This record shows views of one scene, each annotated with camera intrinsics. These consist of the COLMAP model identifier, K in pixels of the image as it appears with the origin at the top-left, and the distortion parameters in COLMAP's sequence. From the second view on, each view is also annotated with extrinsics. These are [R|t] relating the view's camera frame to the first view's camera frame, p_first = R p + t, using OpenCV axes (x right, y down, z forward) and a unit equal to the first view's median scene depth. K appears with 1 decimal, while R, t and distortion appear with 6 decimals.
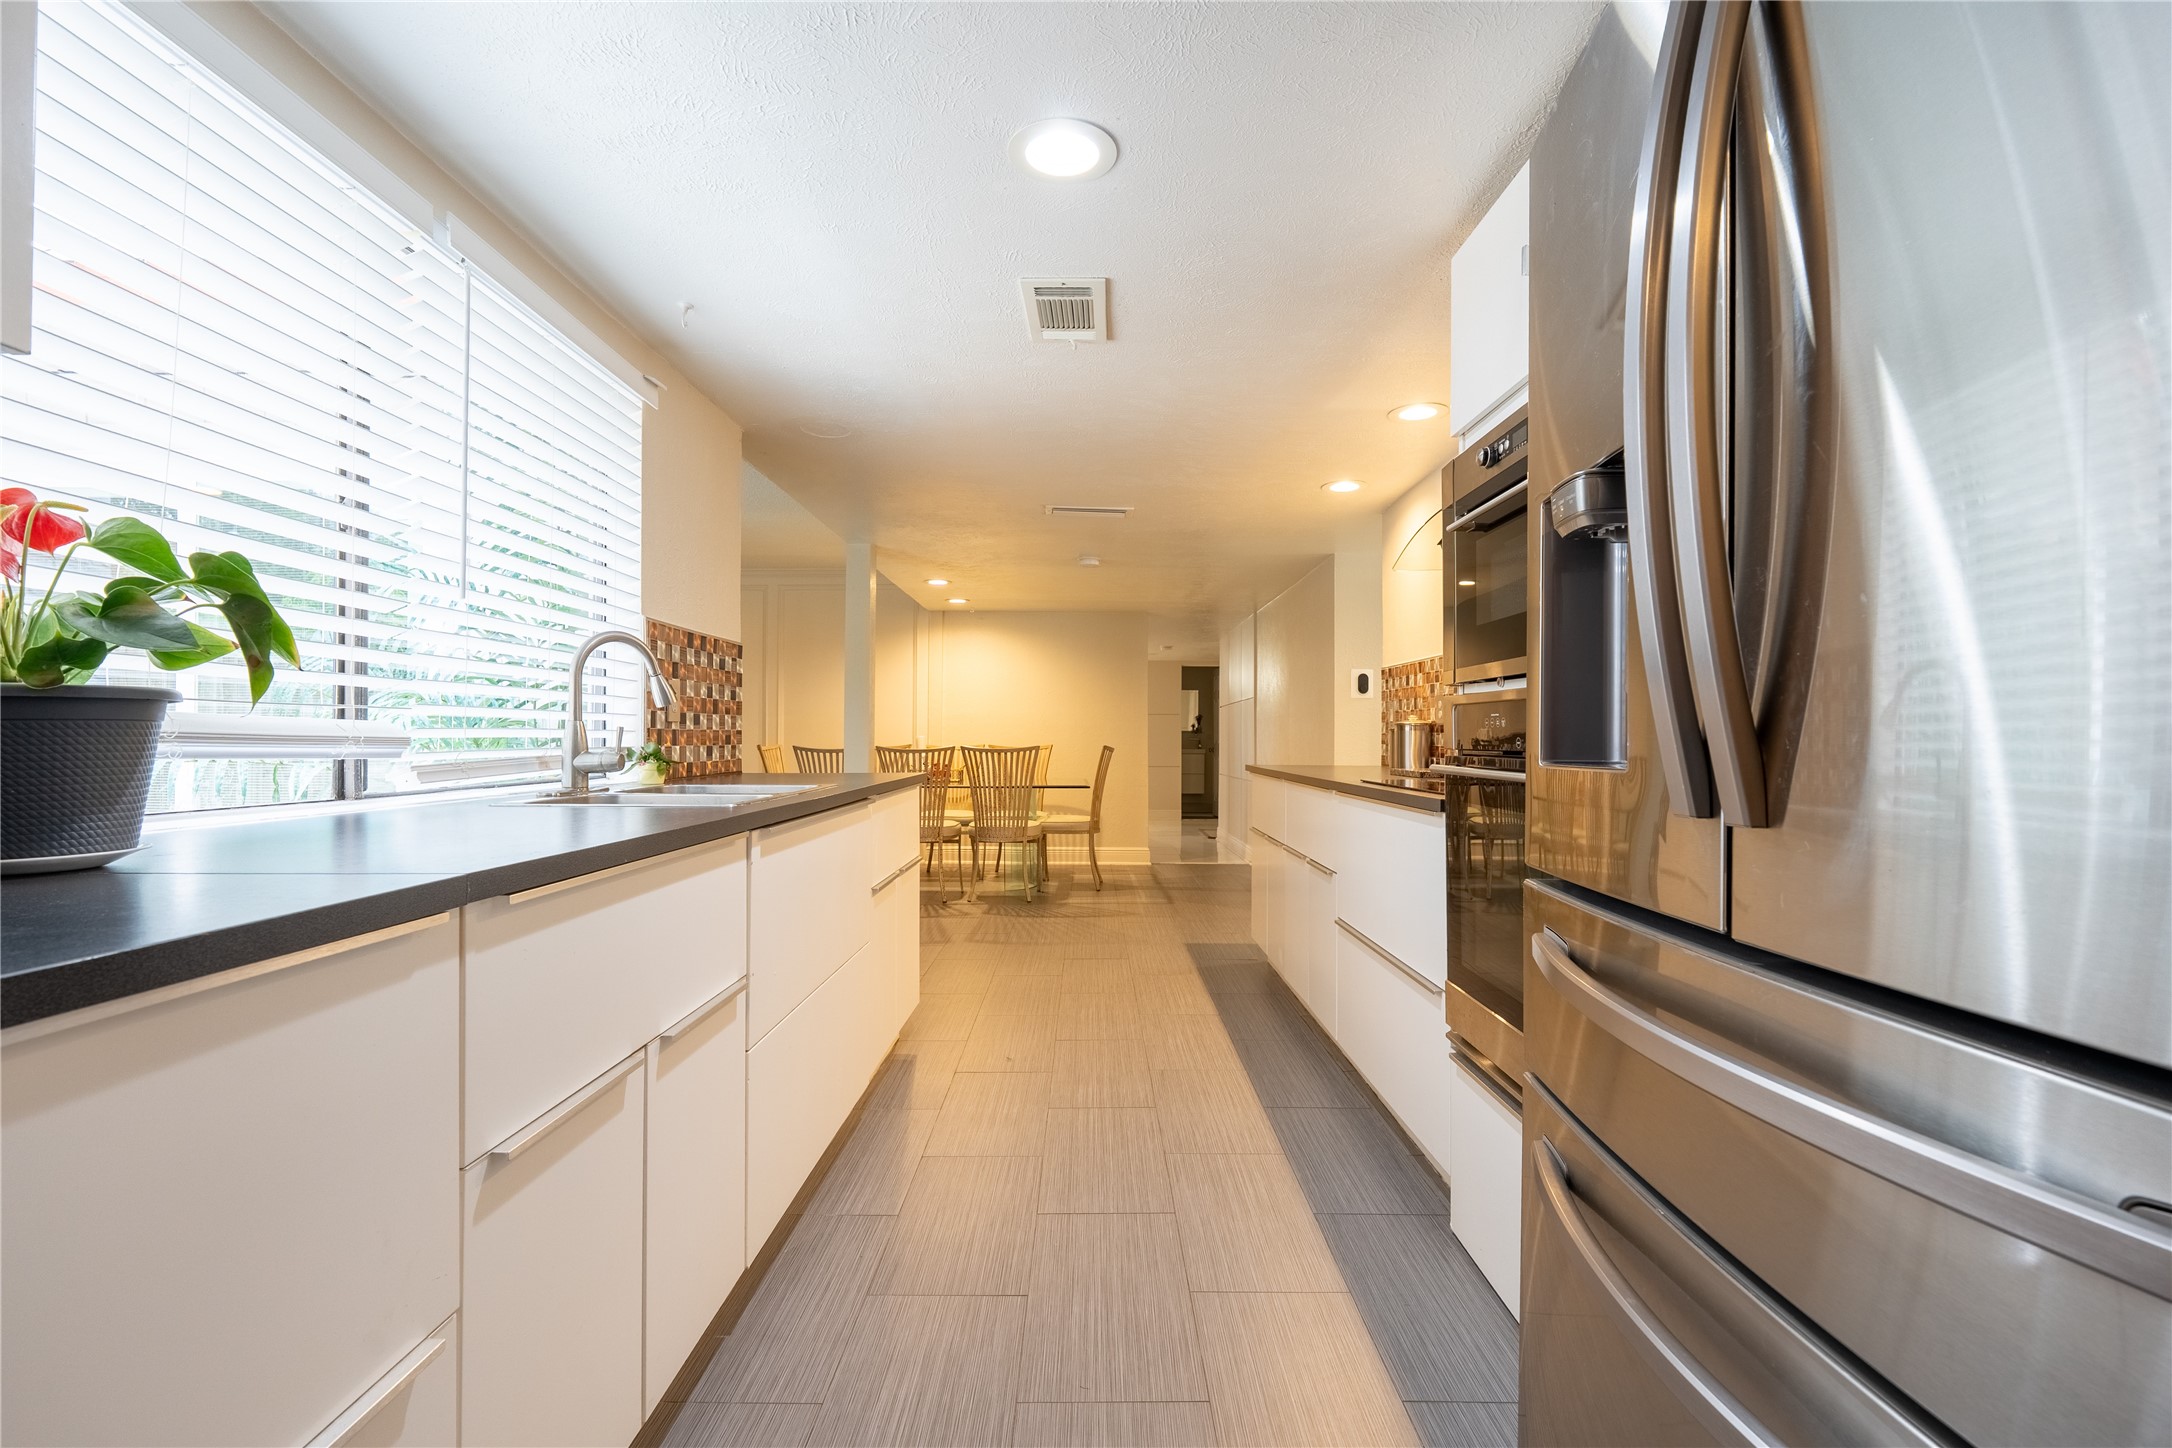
lens RADIAL K [[1009.6, 0, 1086.0], [0, 1009.6, 724.0], [0, 0, 1]] dist [-0.001100, 0.000009]
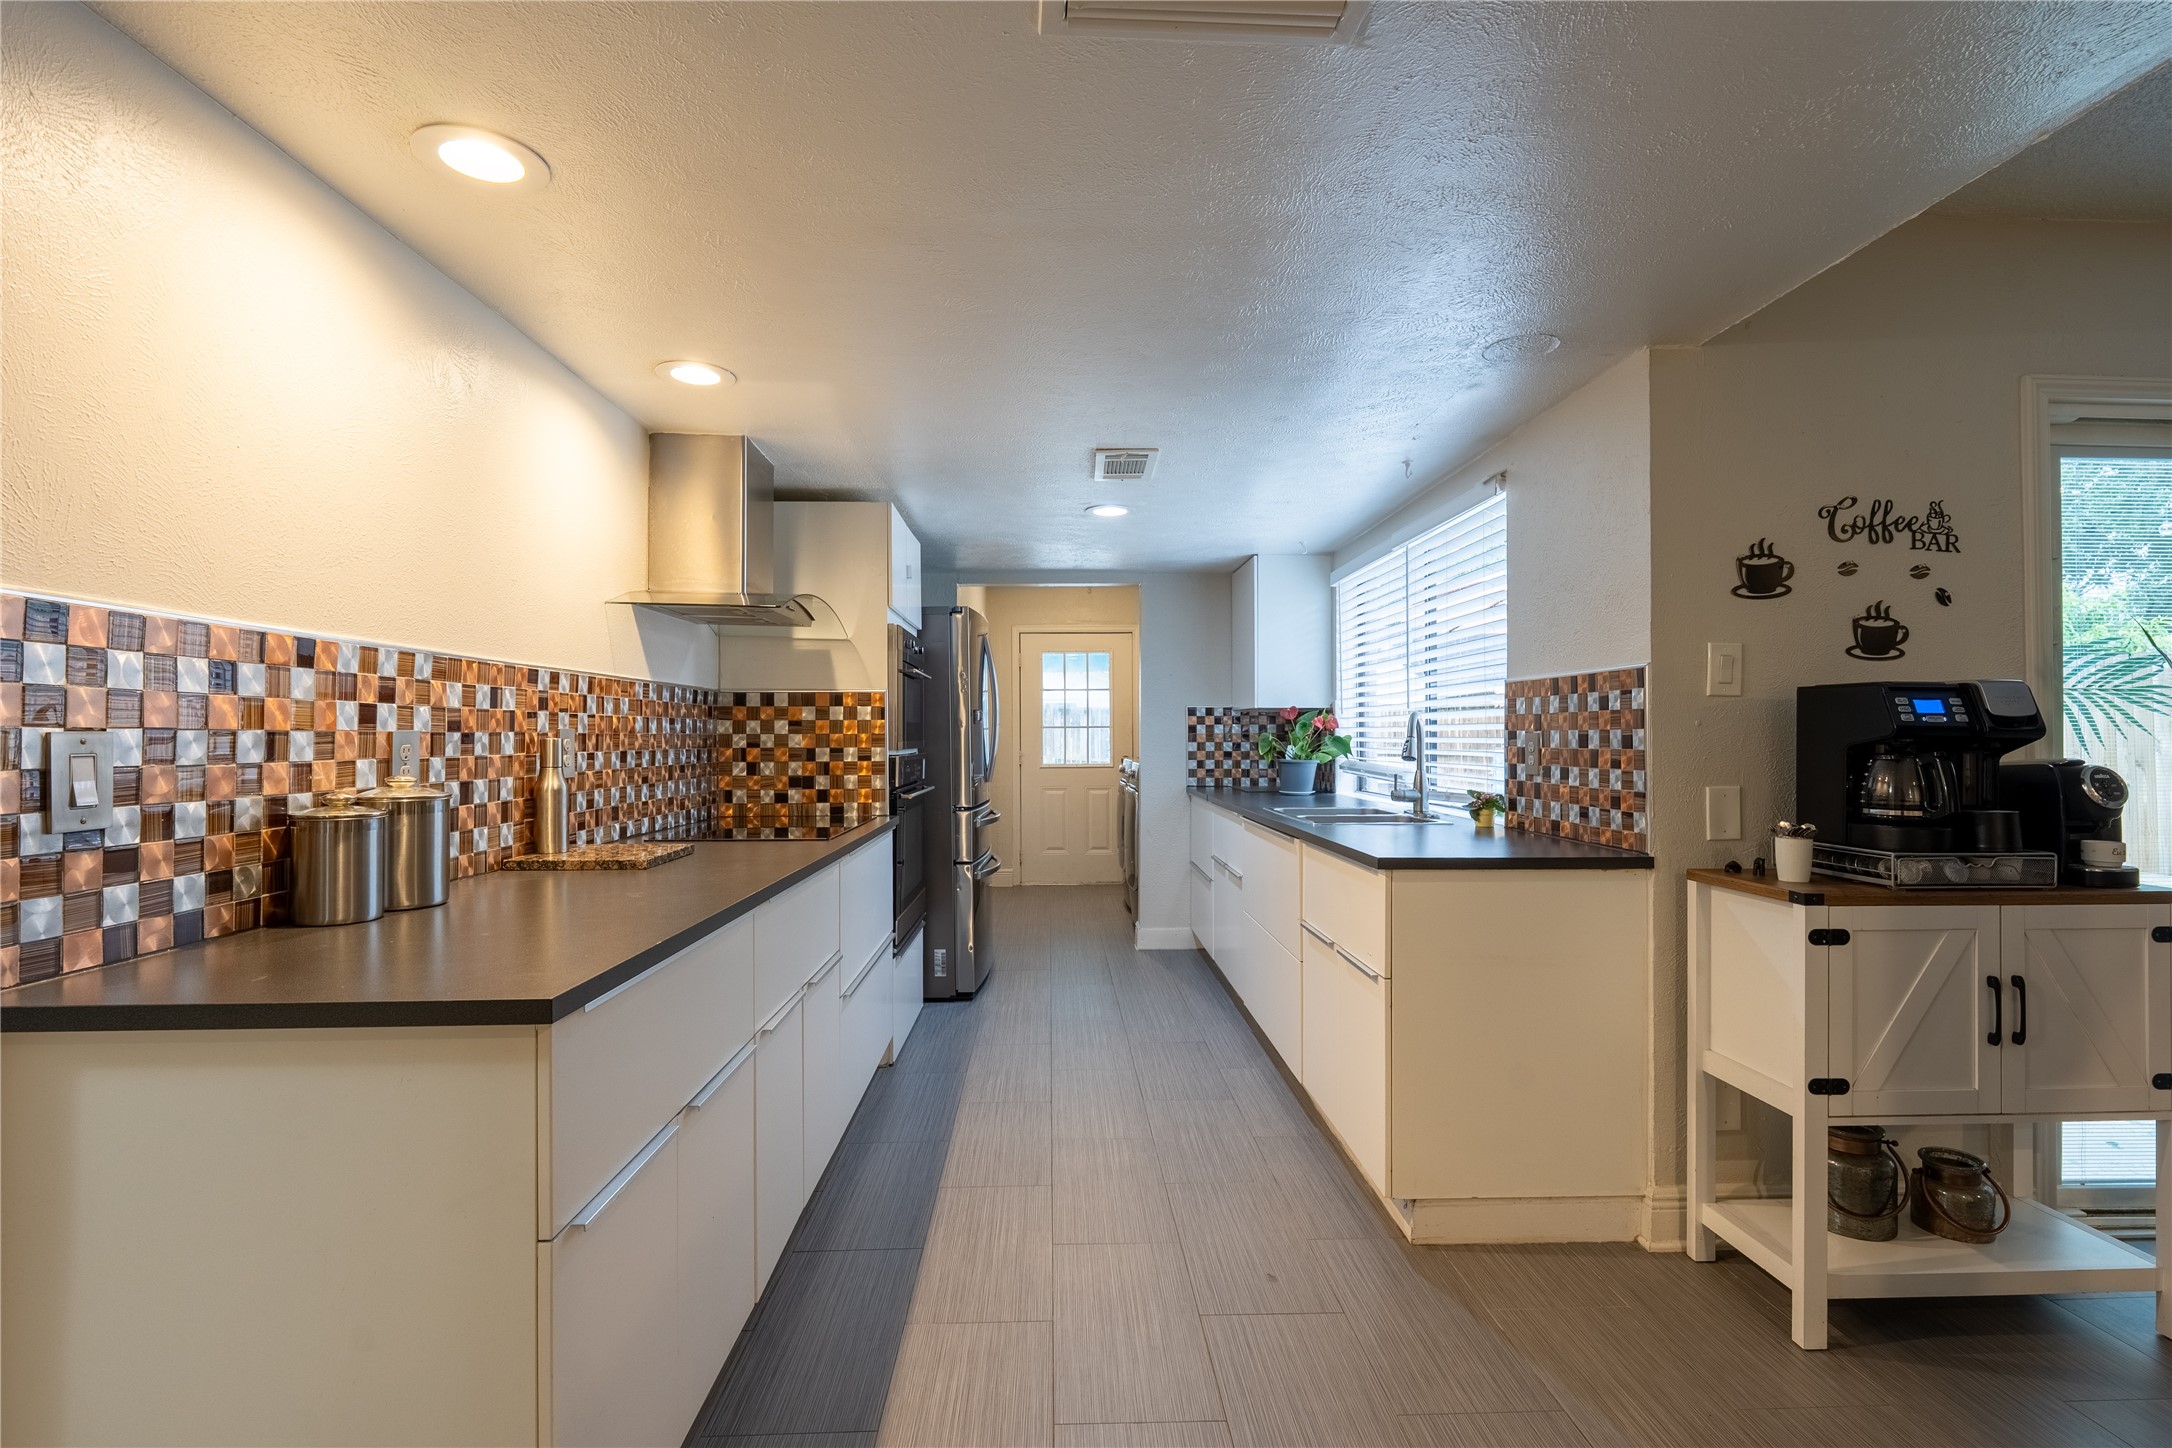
lens RADIAL K [[964.3, 0, 1086.0], [0, 964.3, 724.0], [0, 0, 1]] dist [-0.002144, -0.000097]
pose [[-0.999204, -0.000514, -0.039880, 0.073080], [0.000590, 0.999617, -0.027650, -0.026965], [0.039879, -0.027652, -0.998822, 2.001414]]
